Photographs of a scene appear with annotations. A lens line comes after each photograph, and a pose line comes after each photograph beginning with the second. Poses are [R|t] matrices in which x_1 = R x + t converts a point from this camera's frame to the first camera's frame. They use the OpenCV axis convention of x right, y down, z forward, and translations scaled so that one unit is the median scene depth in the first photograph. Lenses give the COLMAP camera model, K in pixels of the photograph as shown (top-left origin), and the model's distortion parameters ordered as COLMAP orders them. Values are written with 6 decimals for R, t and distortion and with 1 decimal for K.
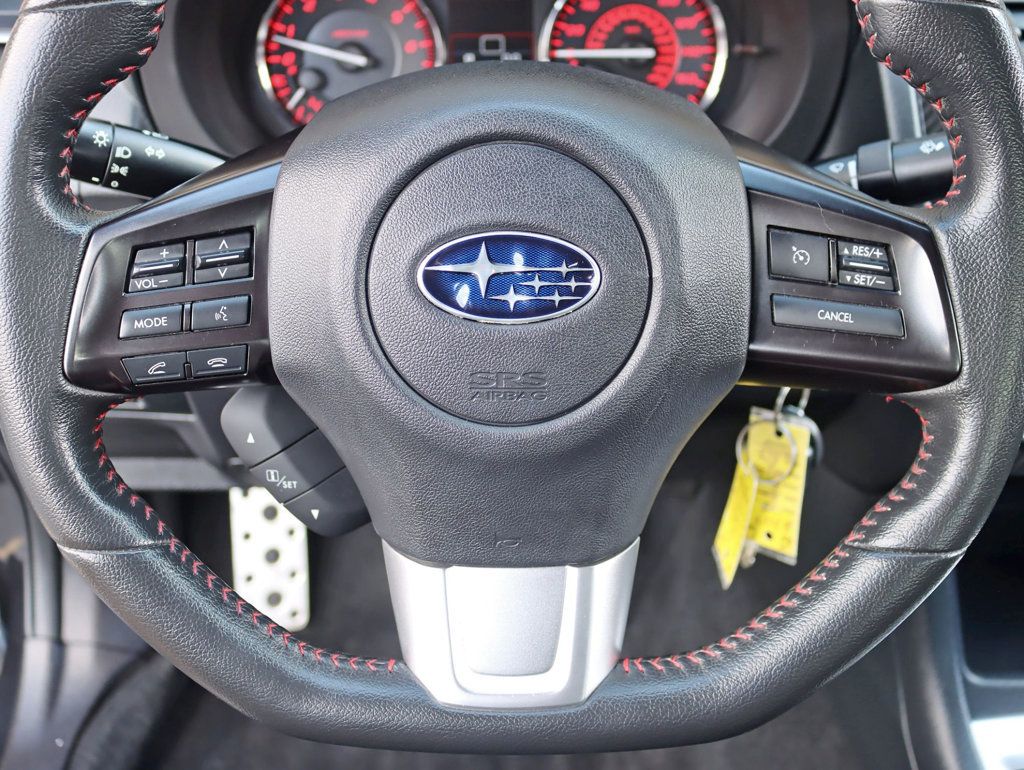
lens RADIAL K [[1059.2, 0, 509.7], [0, 1059.2, 381.5], [0, 0, 1]] dist [-0.091680, 0.000000]
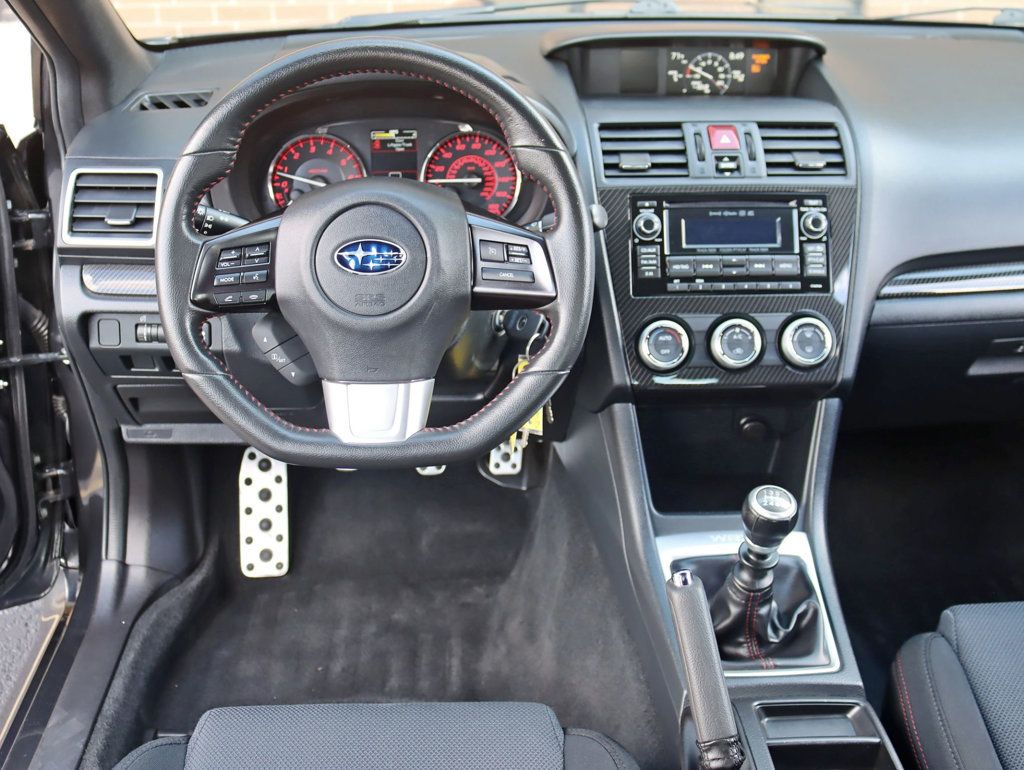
lens RADIAL K [[1057.1, 0, 507.5], [0, 1057.1, 390.5], [0, 0, 1]] dist [-0.068396, 0.000000]
pose [[0.999941, -0.006021, 0.008999, 0.185388], [0.007152, 0.991288, -0.131518, 0.338743], [-0.008129, 0.131574, 0.991273, -0.900421]]
